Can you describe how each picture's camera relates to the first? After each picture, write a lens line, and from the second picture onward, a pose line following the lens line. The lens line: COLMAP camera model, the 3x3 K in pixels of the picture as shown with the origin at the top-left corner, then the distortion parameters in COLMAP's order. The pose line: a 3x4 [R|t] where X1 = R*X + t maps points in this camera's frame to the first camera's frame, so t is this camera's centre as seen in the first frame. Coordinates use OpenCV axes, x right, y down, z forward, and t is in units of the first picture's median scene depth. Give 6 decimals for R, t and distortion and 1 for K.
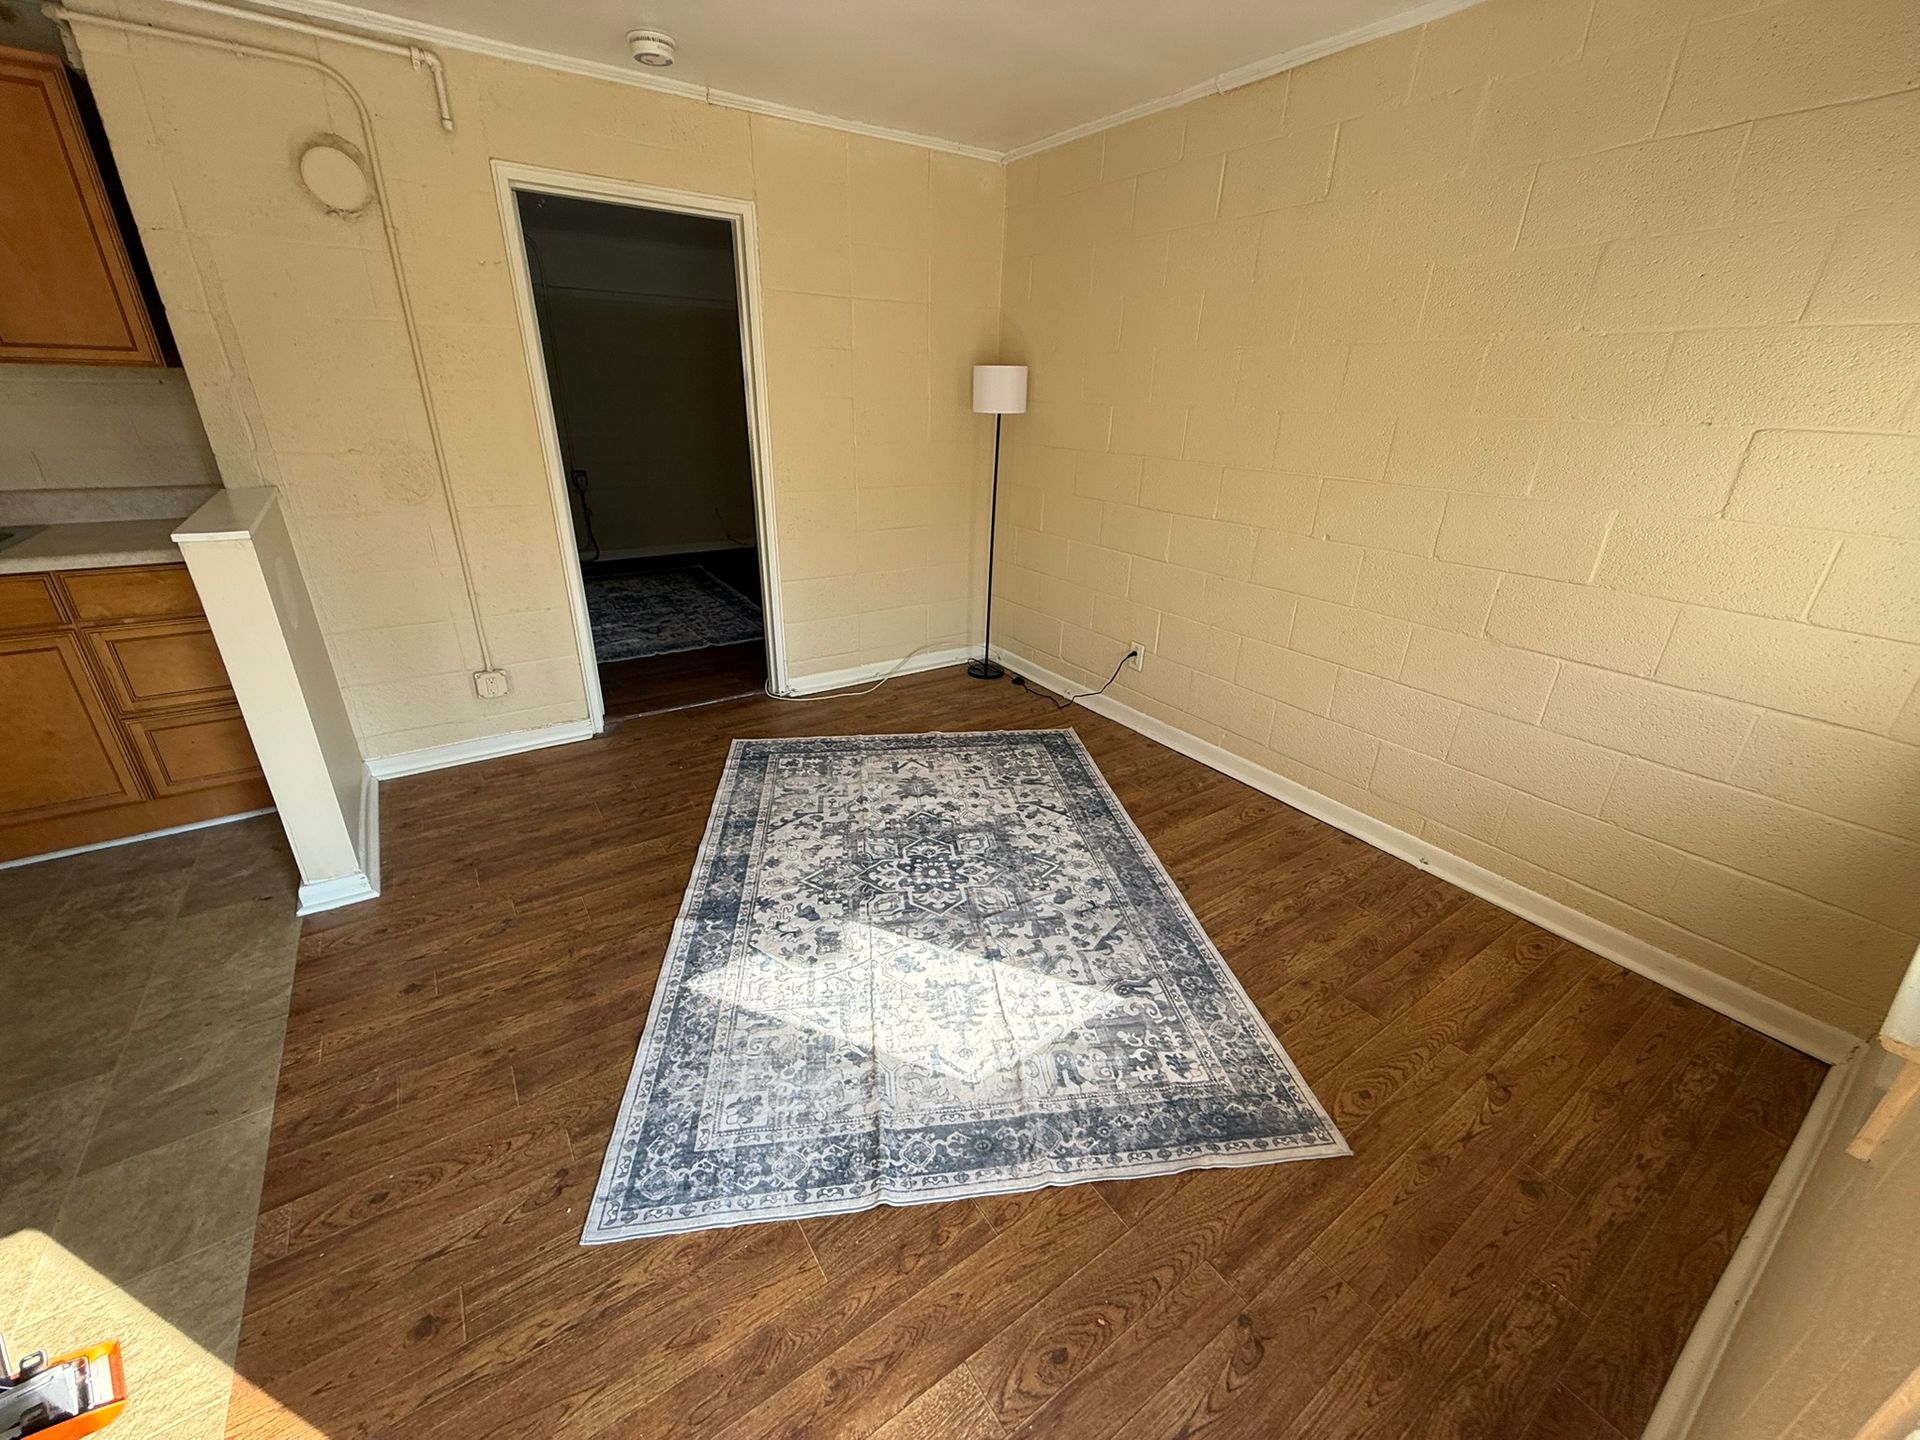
lens RADIAL K [[762.8, 0, 951.0], [0, 762.8, 717.6], [0, 0, 1]] dist [0.000645, 0.000234]
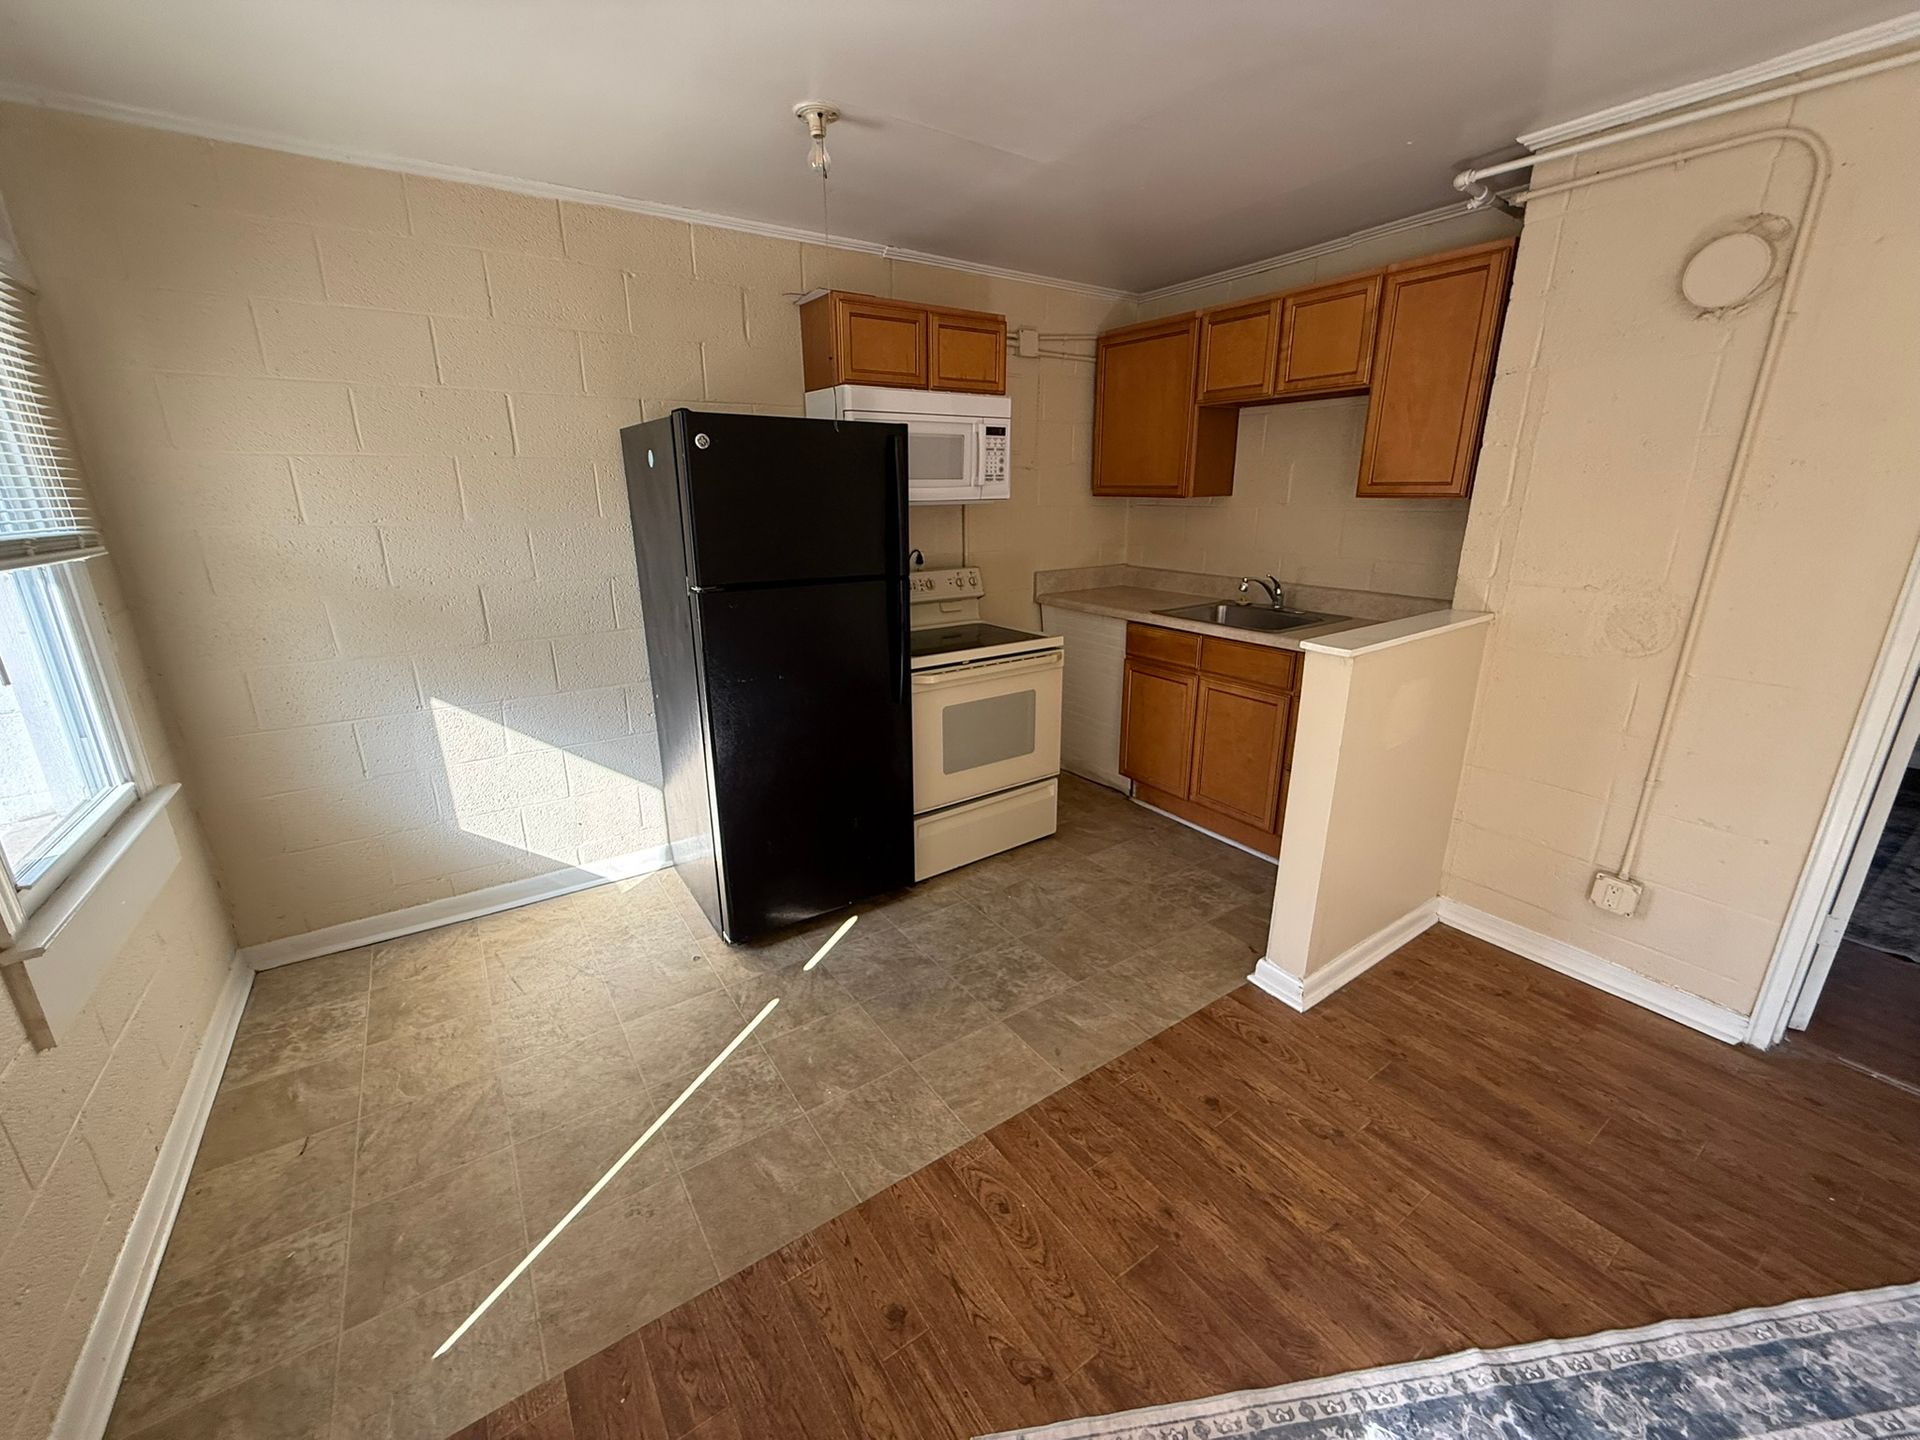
lens RADIAL K [[762.8, 0, 951.0], [0, 762.8, 717.6], [0, 0, 1]] dist [0.000645, 0.000234]
pose [[0.001876, 0.264005, -0.964520, 0.091629], [-0.391550, 0.887704, 0.242218, -0.160102], [0.920155, 0.377203, 0.105036, 0.336324]]
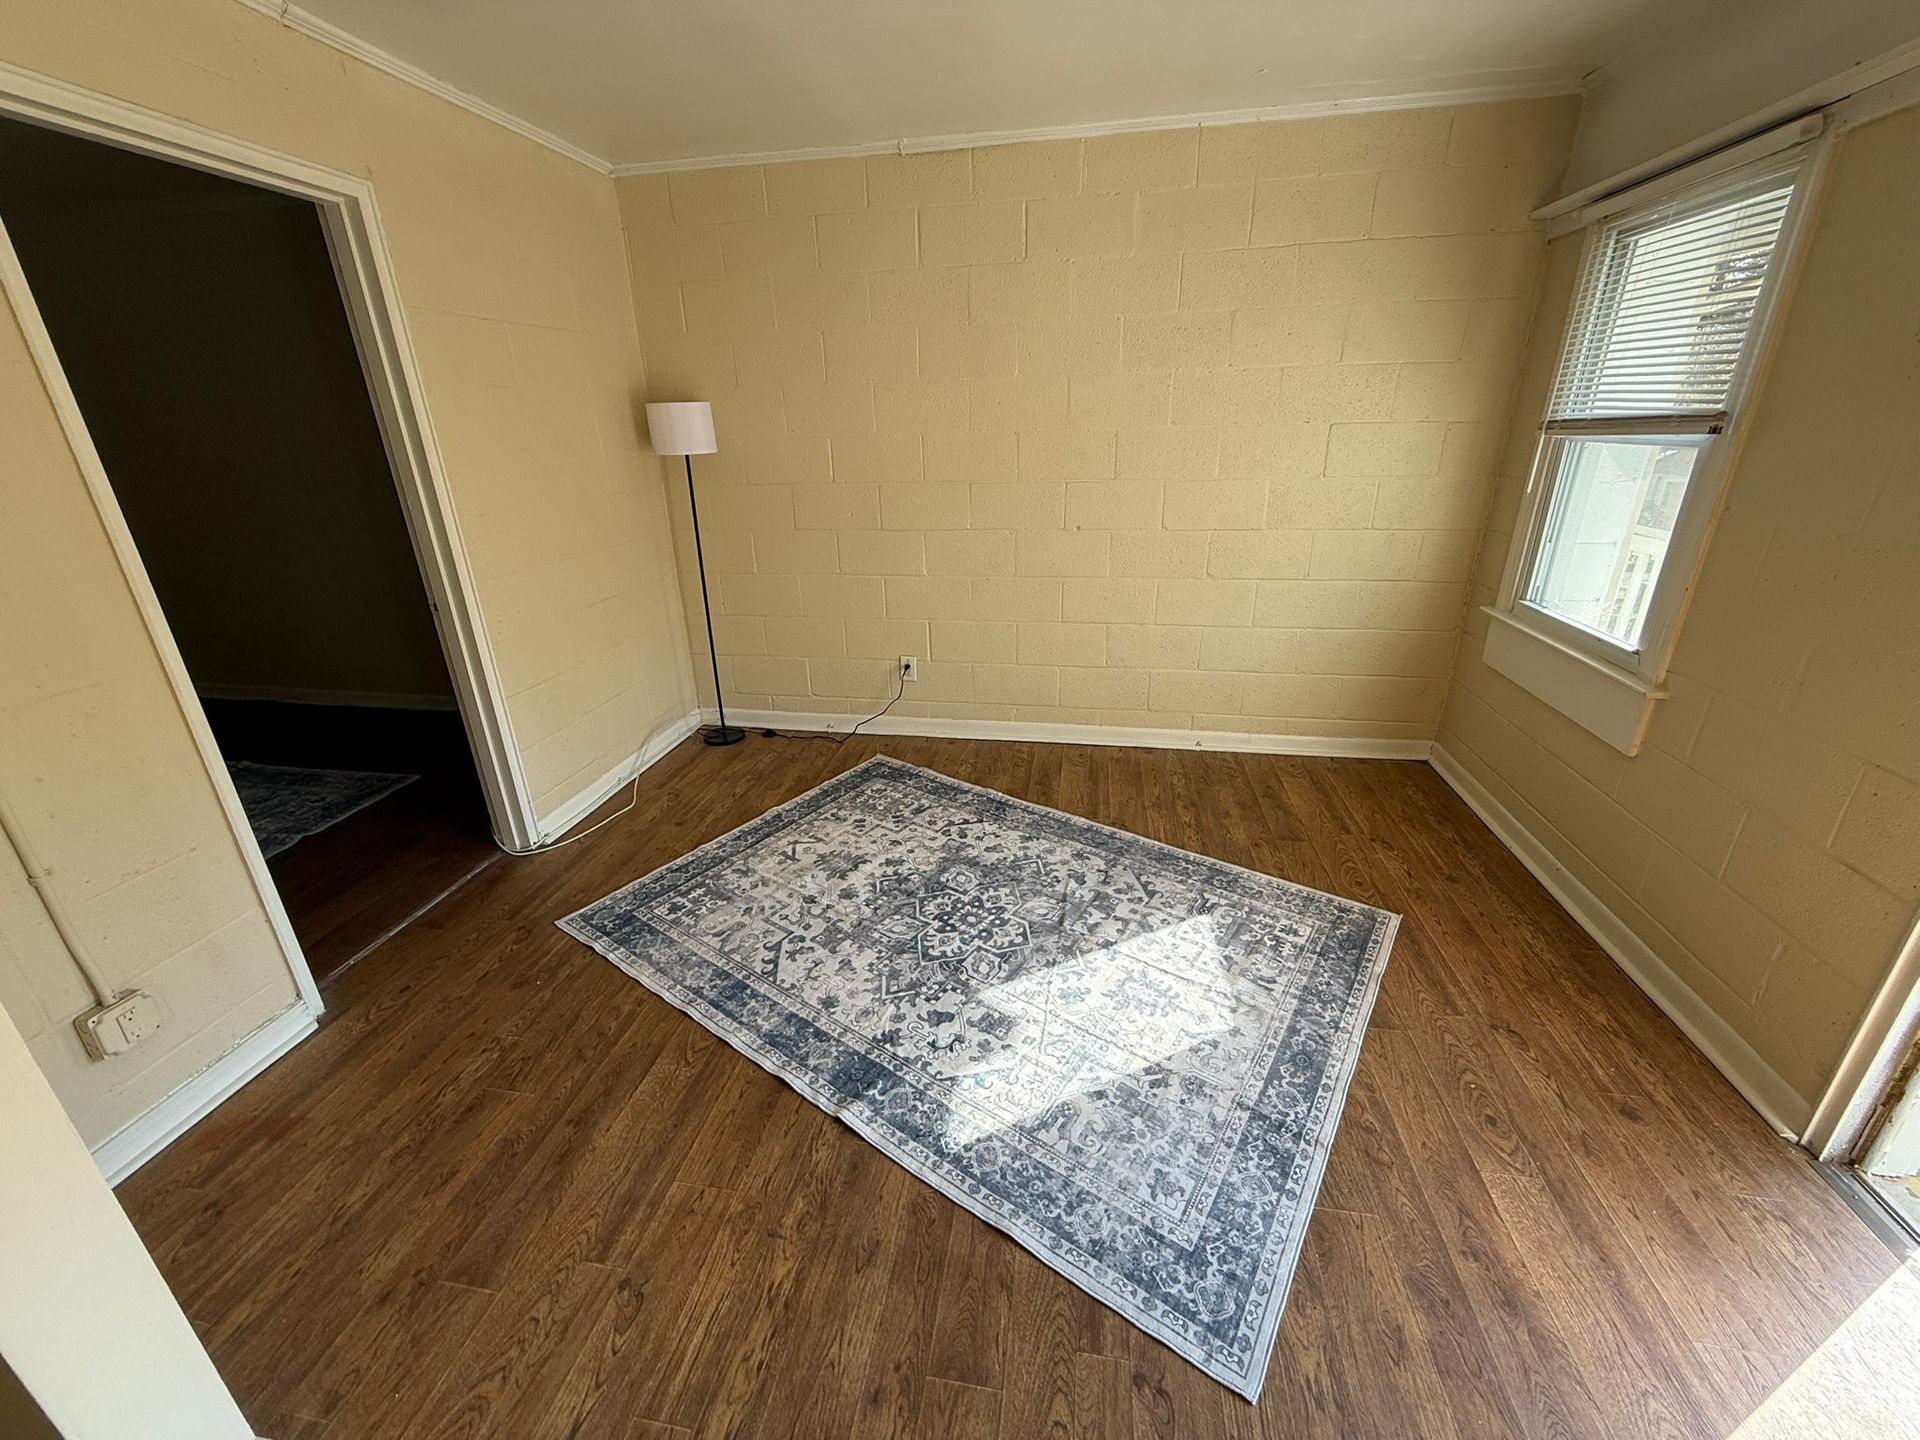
lens RADIAL K [[762.8, 0, 951.0], [0, 762.8, 717.6], [0, 0, 1]] dist [0.000645, 0.000234]
pose [[0.691637, -0.302073, 0.656041, -0.619756], [0.324030, 0.941569, 0.091932, -0.138378], [-0.645478, 0.148994, 0.749105, 0.267783]]
